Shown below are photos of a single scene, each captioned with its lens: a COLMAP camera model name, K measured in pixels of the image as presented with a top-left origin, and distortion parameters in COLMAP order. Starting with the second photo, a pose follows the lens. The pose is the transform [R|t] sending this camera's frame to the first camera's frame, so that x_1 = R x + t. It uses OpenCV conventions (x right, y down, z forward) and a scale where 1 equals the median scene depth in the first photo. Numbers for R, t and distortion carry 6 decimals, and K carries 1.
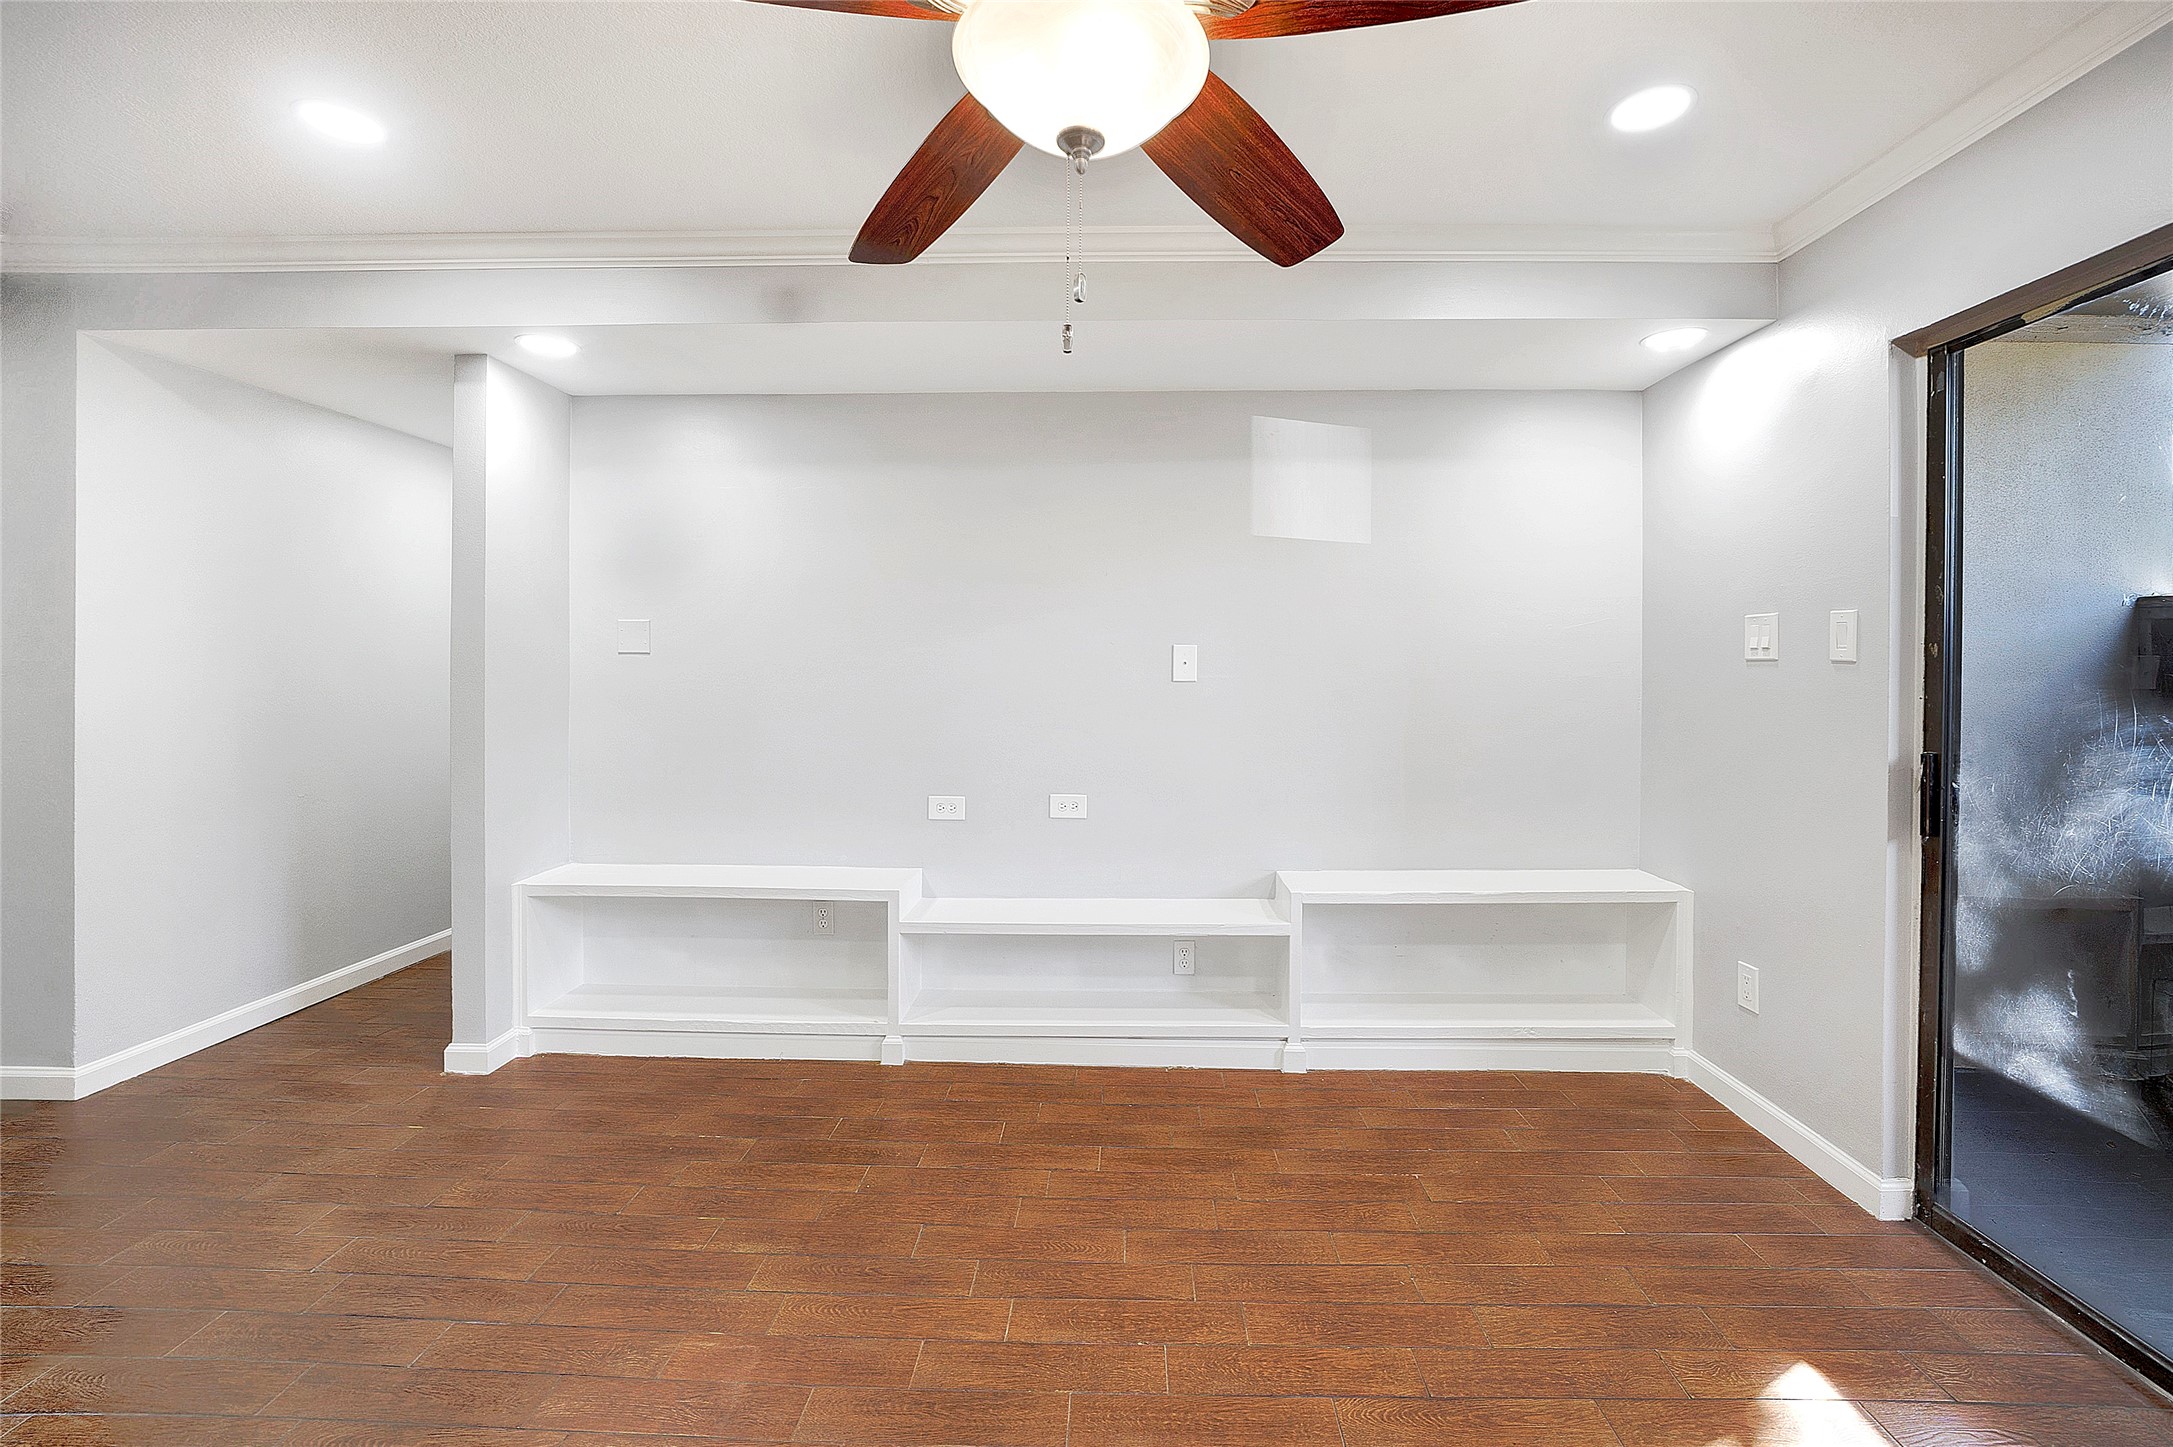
lens RADIAL K [[906.3, 0, 1103.2], [0, 906.3, 674.1], [0, 0, 1]] dist [-0.014756, 0.002917]
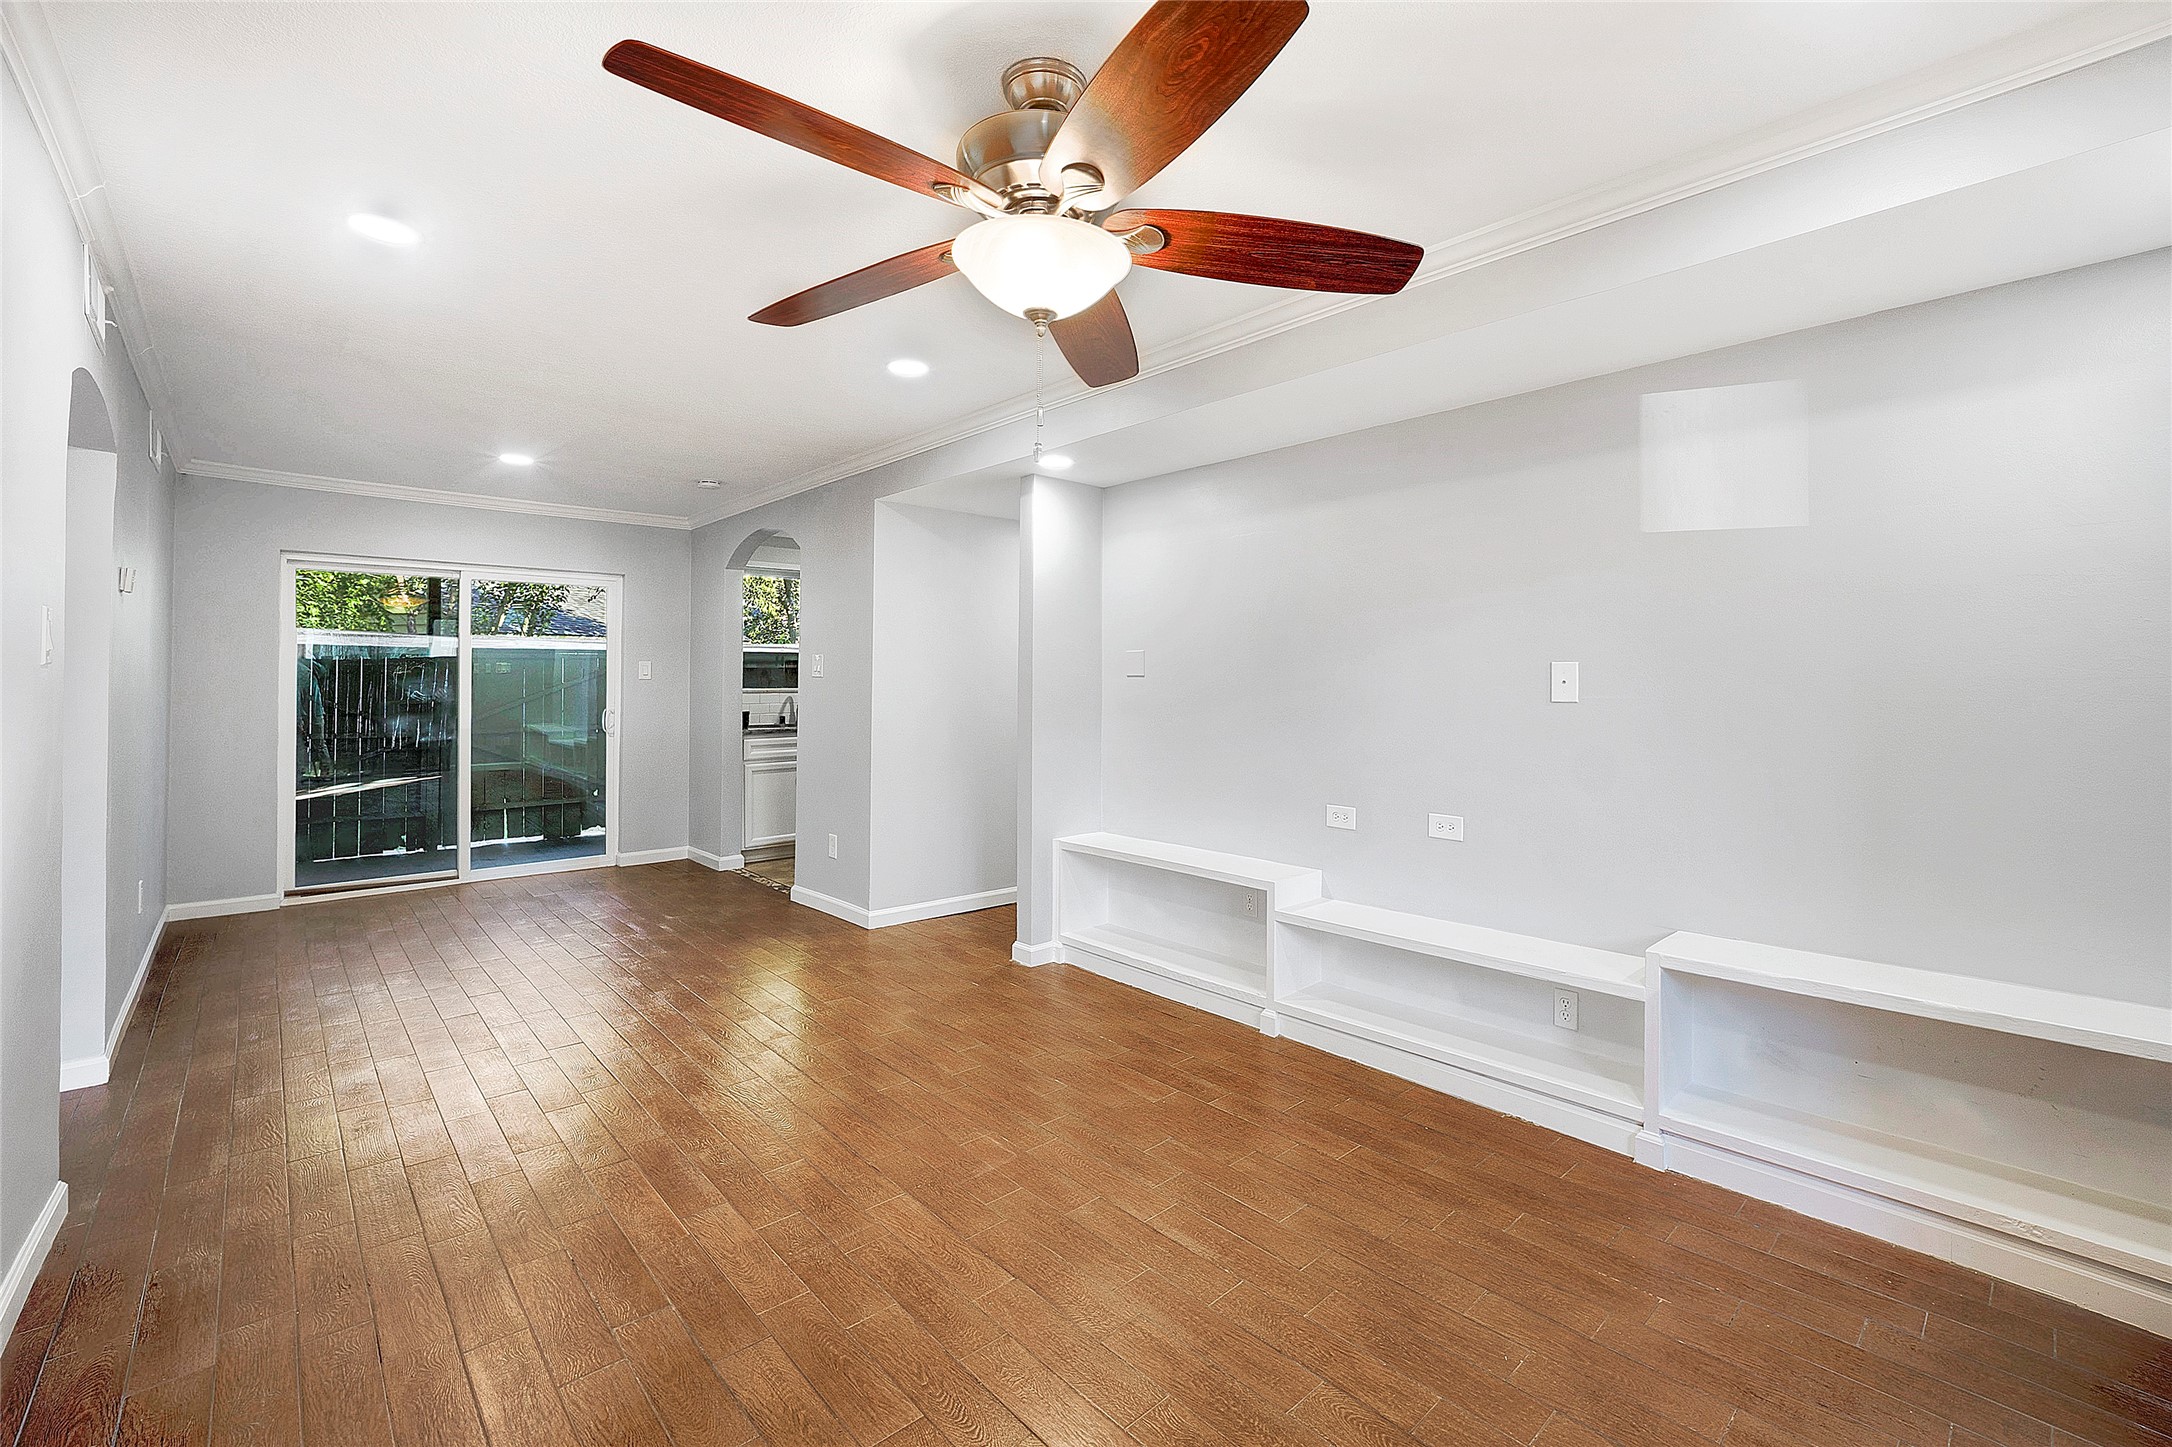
lens RADIAL K [[931.6, 0, 1111.8], [0, 931.6, 678.3], [0, 0, 1]] dist [-0.008703, 0.000366]
pose [[0.701313, -0.008186, -0.712807, 0.478292], [-0.005458, 0.999843, -0.016852, 0.002848], [0.712833, 0.015709, 0.701158, 0.028603]]
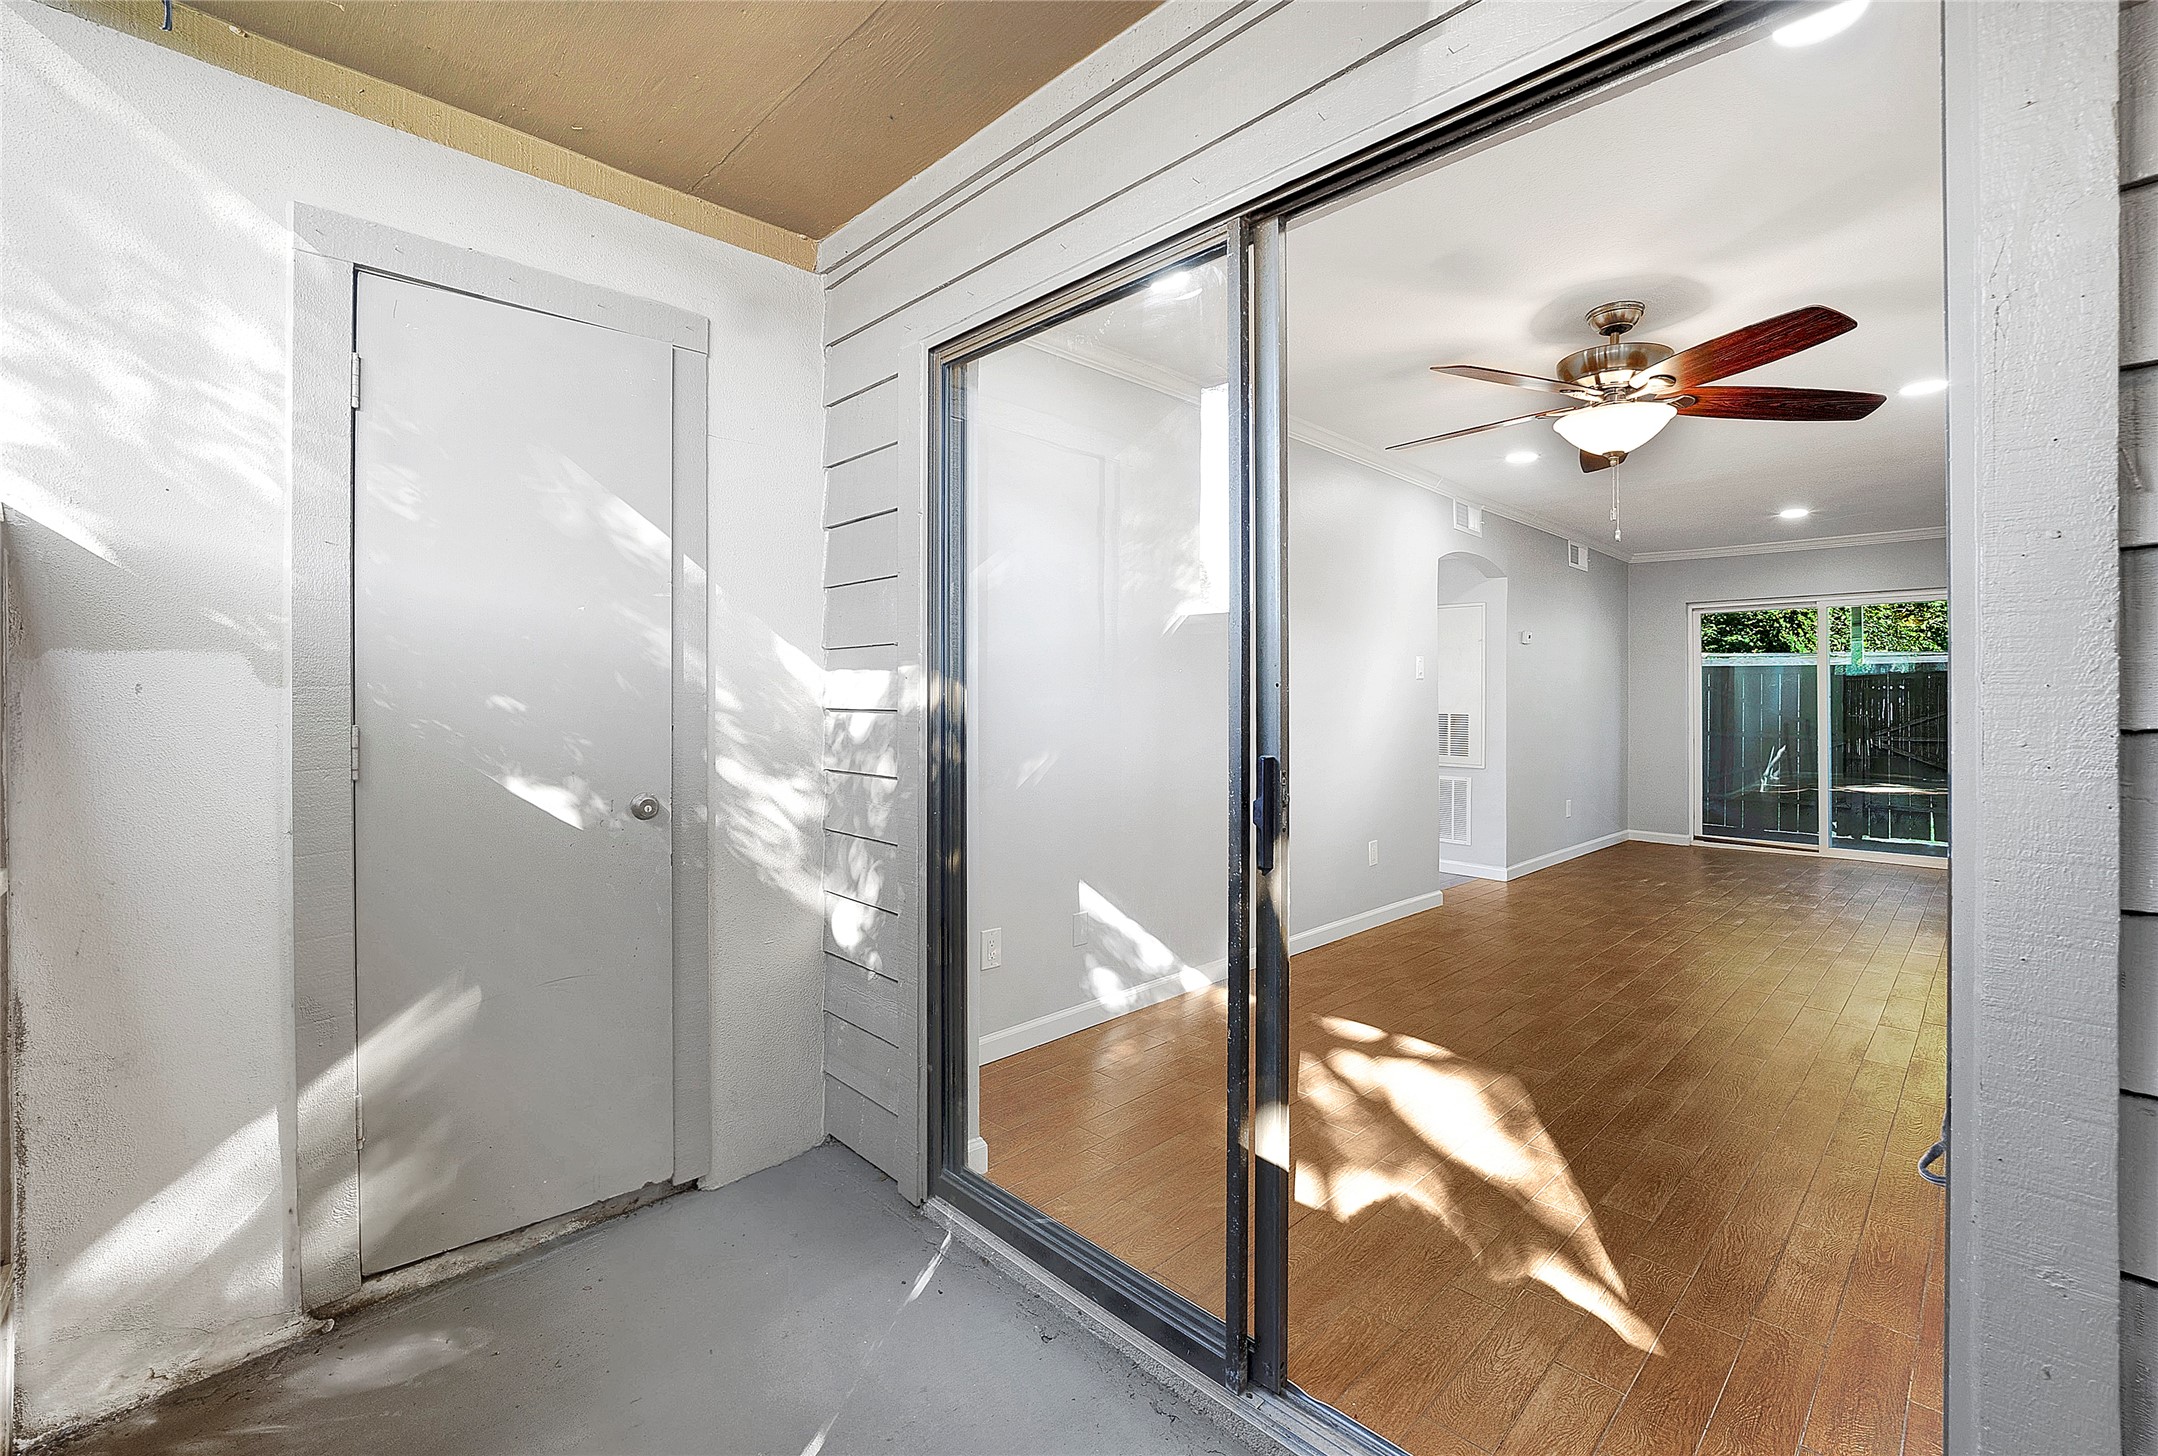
lens RADIAL K [[918.6, 0, 1093.0], [0, 918.6, 702.6], [0, 0, 1]] dist [-0.008637, 0.000062]
pose [[-0.686199, -0.007994, -0.727370, 1.149726], [-0.019039, 0.999794, 0.006974, 0.035828], [0.727165, 0.018634, -0.686210, 0.721249]]
